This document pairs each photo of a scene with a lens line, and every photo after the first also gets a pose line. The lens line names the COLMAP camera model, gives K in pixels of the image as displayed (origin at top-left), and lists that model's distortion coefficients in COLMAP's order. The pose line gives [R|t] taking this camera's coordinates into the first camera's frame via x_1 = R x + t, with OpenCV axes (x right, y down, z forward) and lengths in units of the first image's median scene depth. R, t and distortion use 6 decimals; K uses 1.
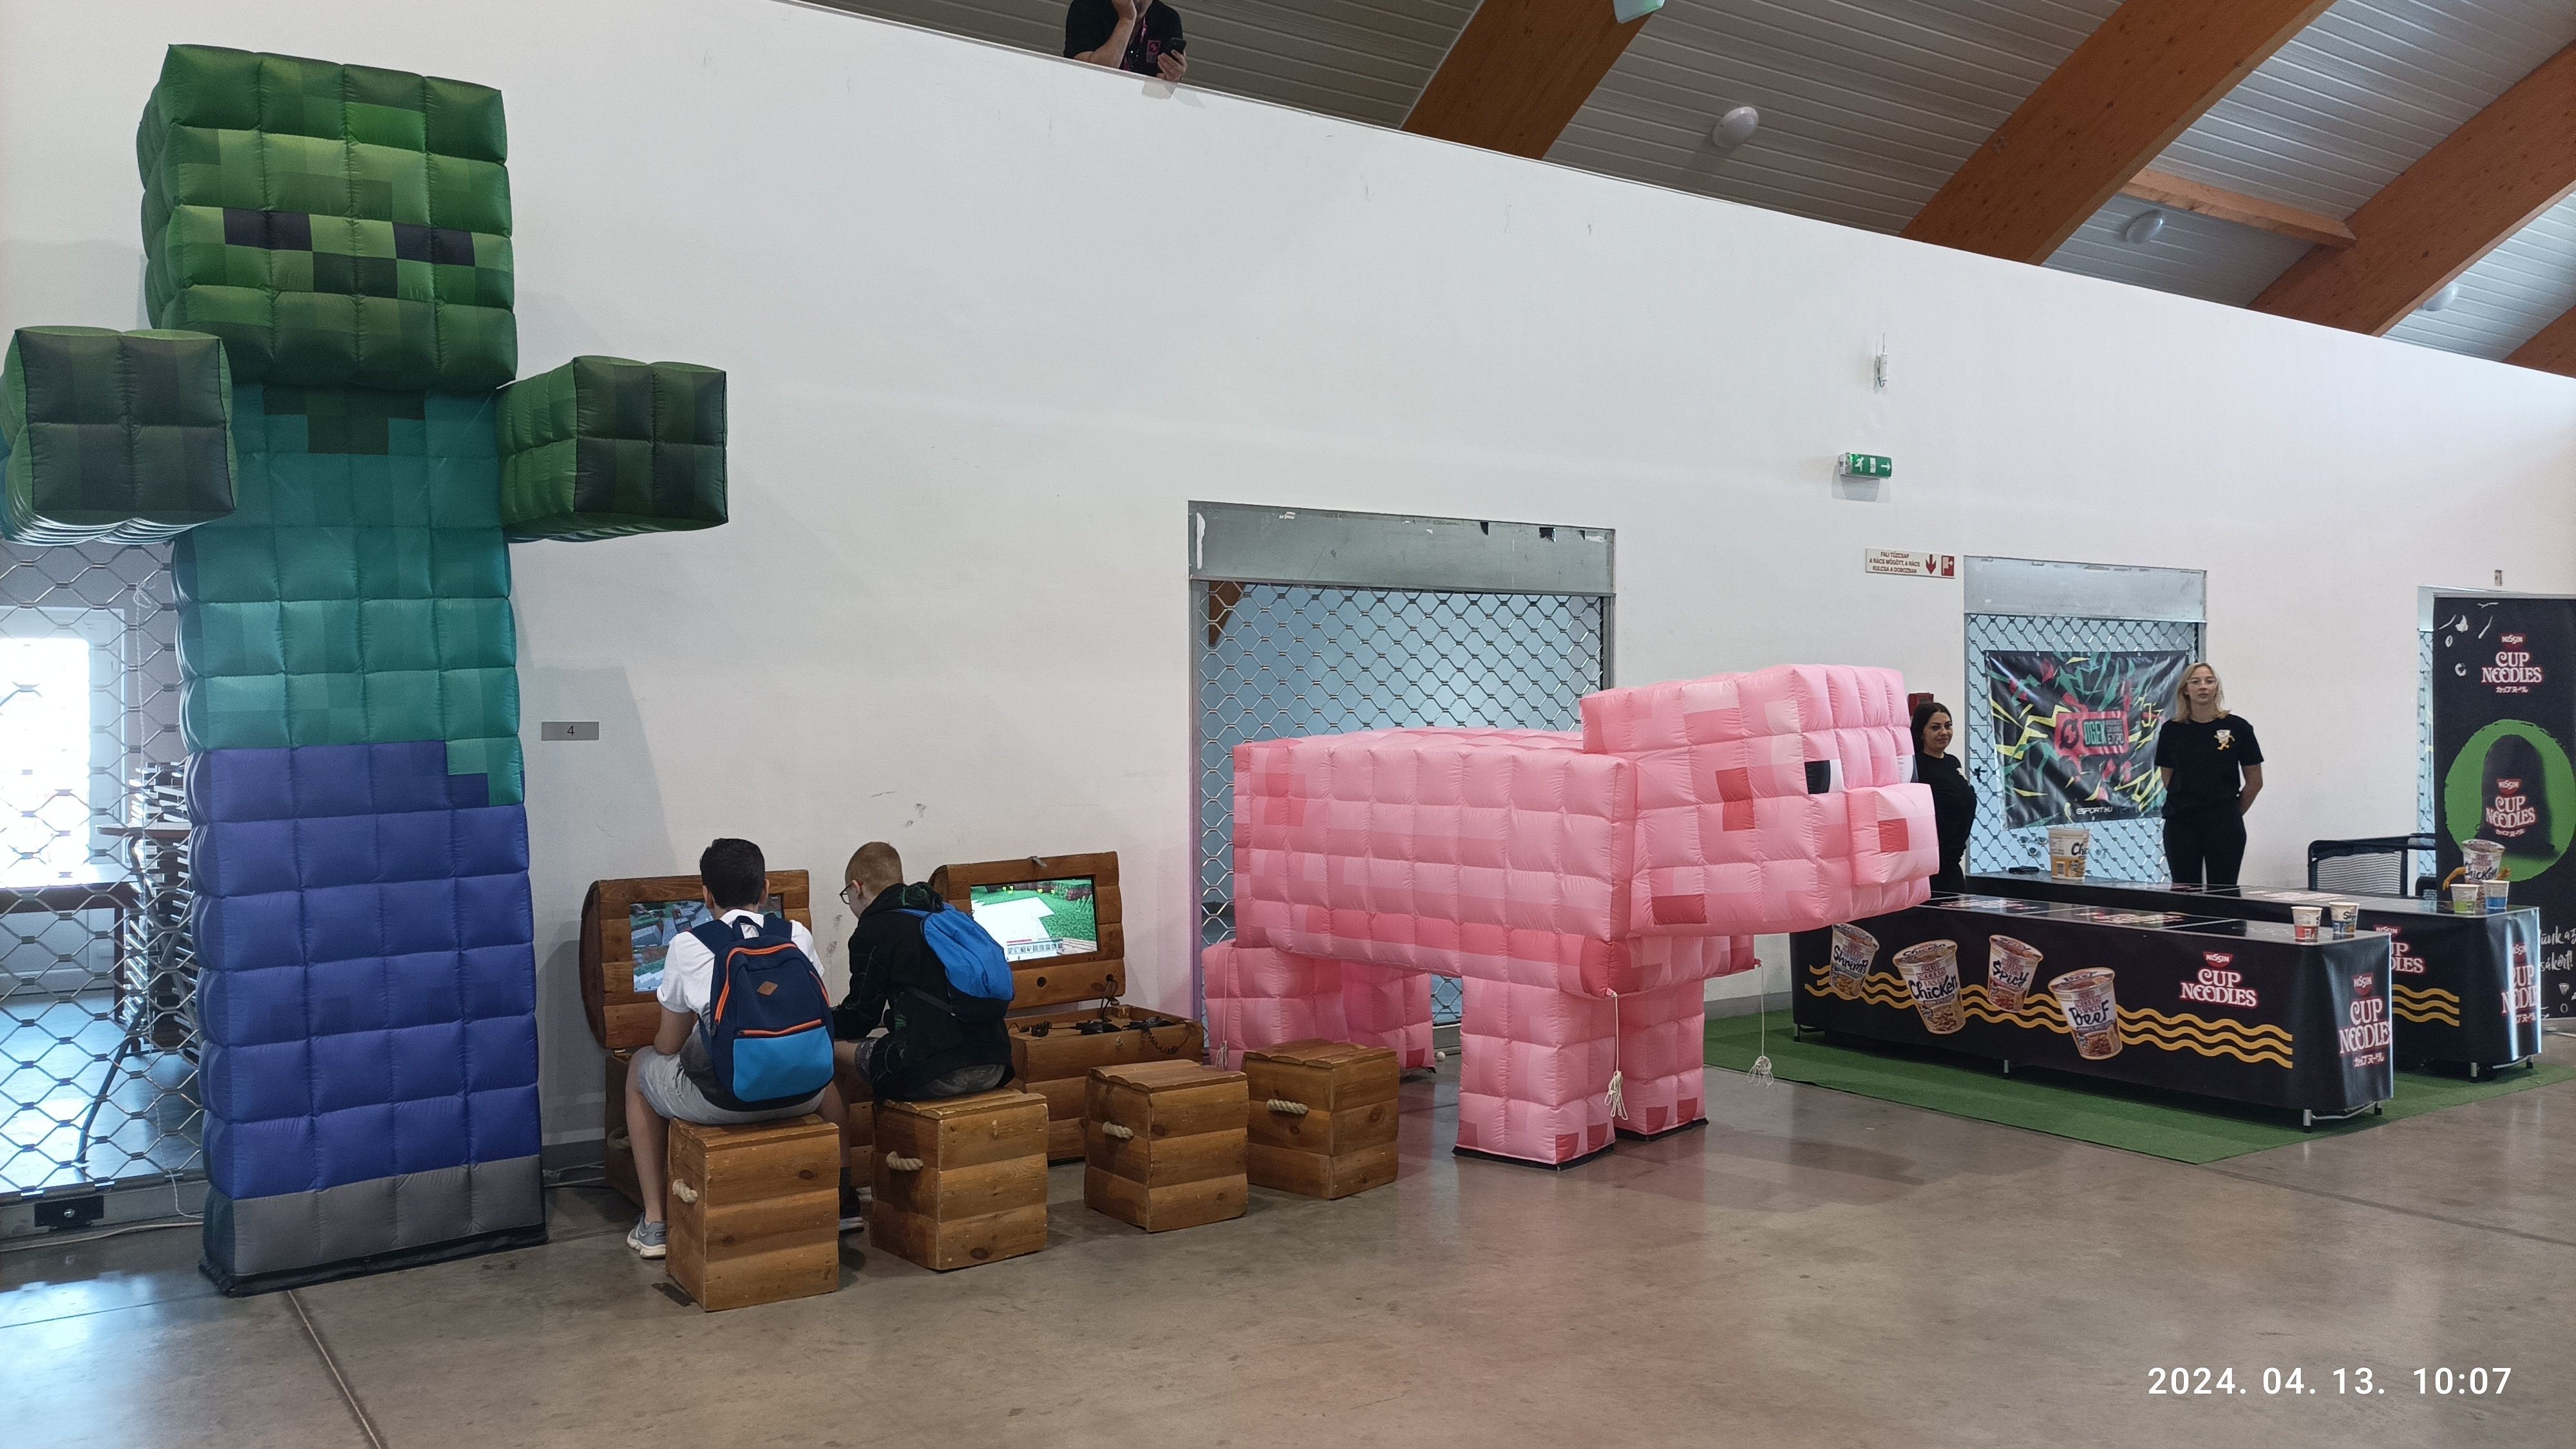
lens RADIAL K [[1911.2, 0, 1290.5], [0, 1911.2, 734.1], [0, 0, 1]] dist [0.008785, 0.001192]
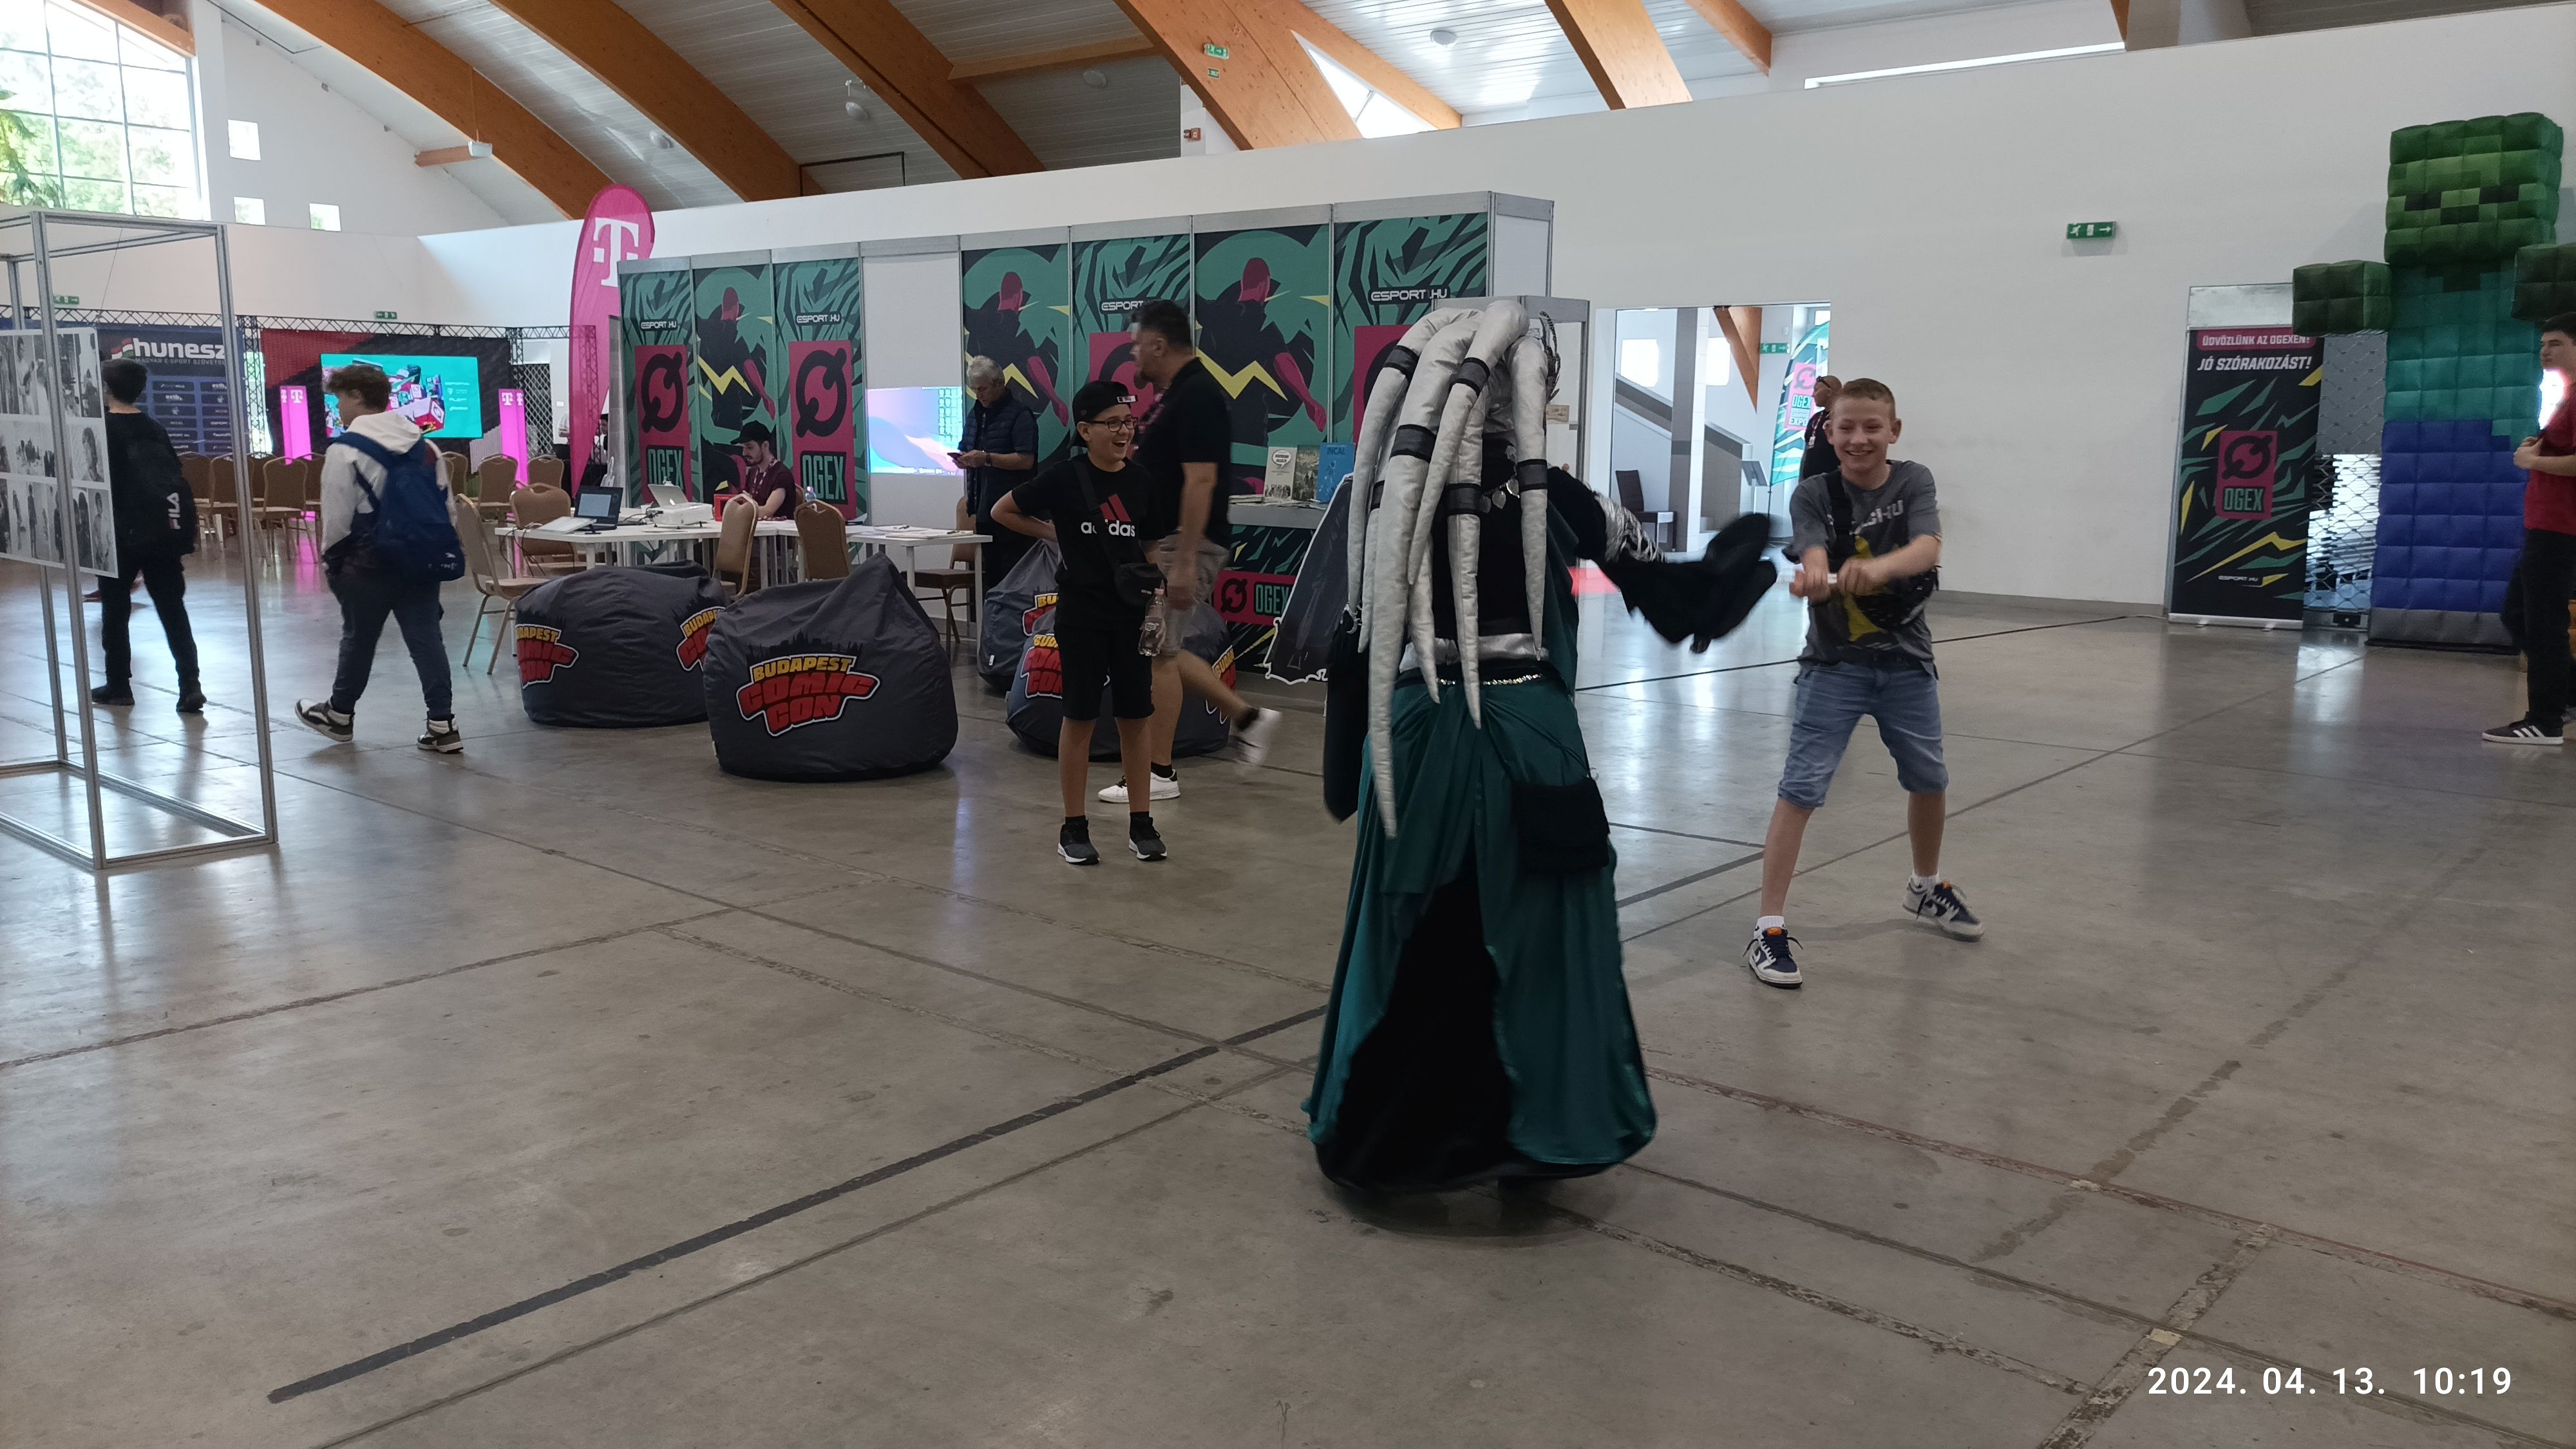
lens RADIAL K [[1911.2, 0, 1286.5], [0, 1911.2, 724.6], [0, 0, 1]] dist [0.008785, 0.001192]
pose [[0.240295, 0.160644, -0.957315, 1.447004], [-0.016767, 0.986751, 0.161374, 0.016883], [0.970555, -0.022726, 0.239805, -0.916615]]
